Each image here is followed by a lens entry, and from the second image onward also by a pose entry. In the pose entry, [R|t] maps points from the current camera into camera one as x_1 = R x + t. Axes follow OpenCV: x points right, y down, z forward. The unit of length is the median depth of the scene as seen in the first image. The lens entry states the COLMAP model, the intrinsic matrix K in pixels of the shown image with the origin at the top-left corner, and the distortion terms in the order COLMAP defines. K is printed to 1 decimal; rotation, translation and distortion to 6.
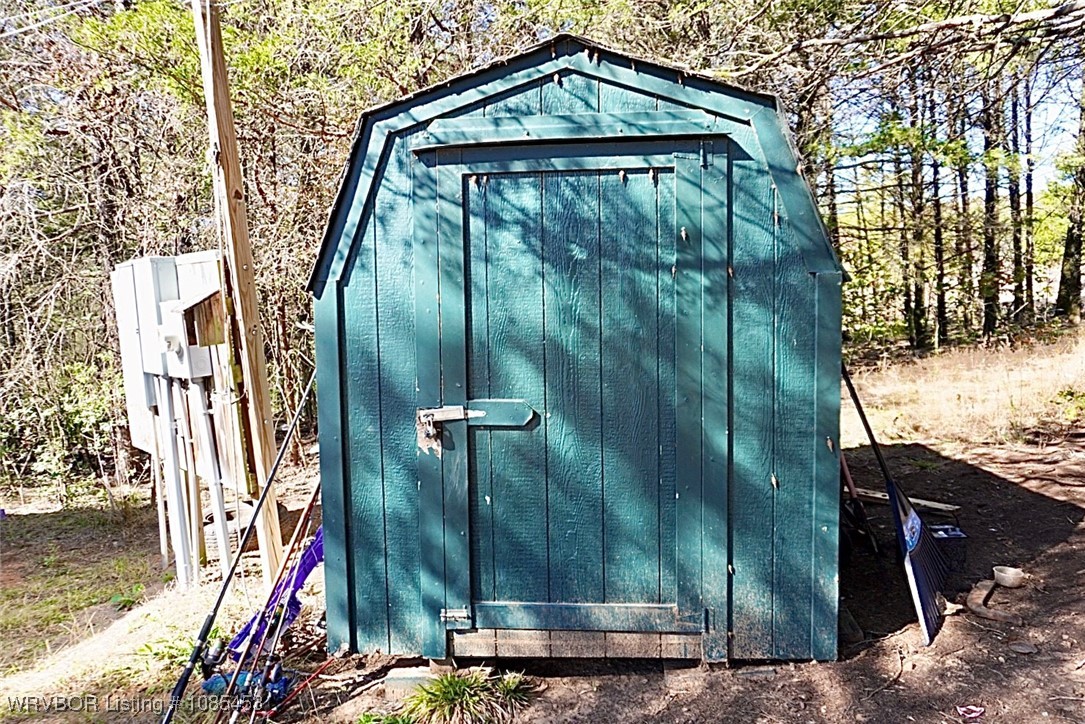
lens RADIAL K [[811.3, 0, 518.0], [0, 811.3, 364.2], [0, 0, 1]] dist [-0.052426, 0.047245]
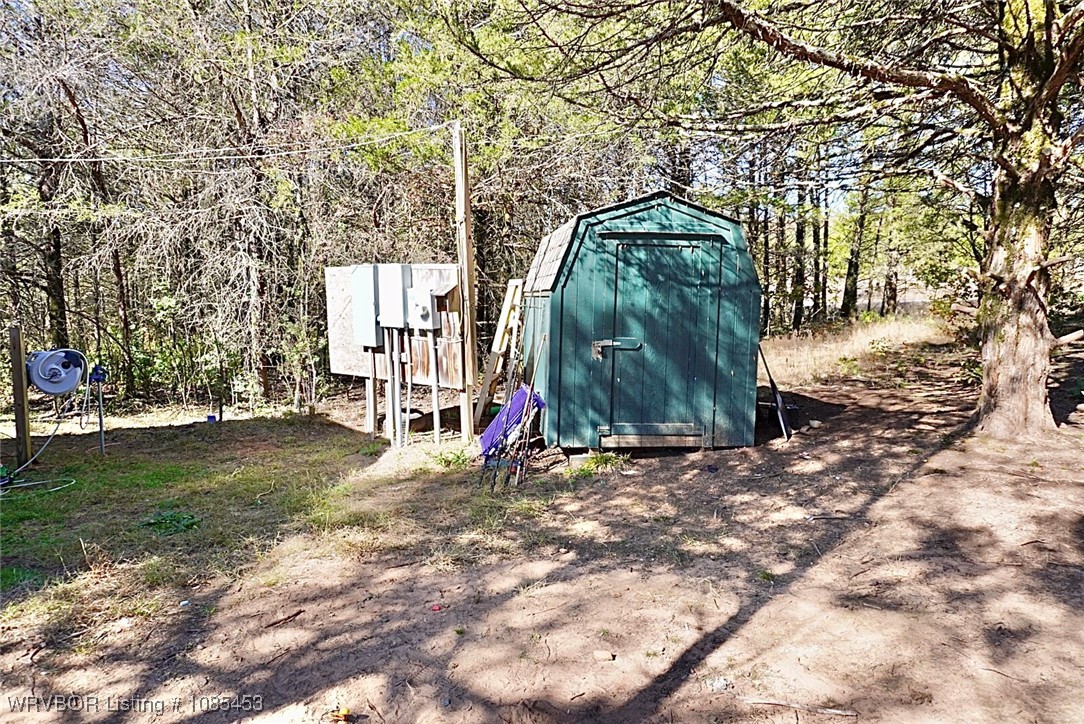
lens RADIAL K [[722.8, 0, 539.5], [0, 722.8, 362.0], [0, 0, 1]] dist [-0.049556, 0.036211]
pose [[0.980857, 0.020060, 0.193693, -0.692481], [-0.023380, 0.999616, 0.014868, 0.090966], [-0.193321, -0.019112, 0.980949, -1.058859]]
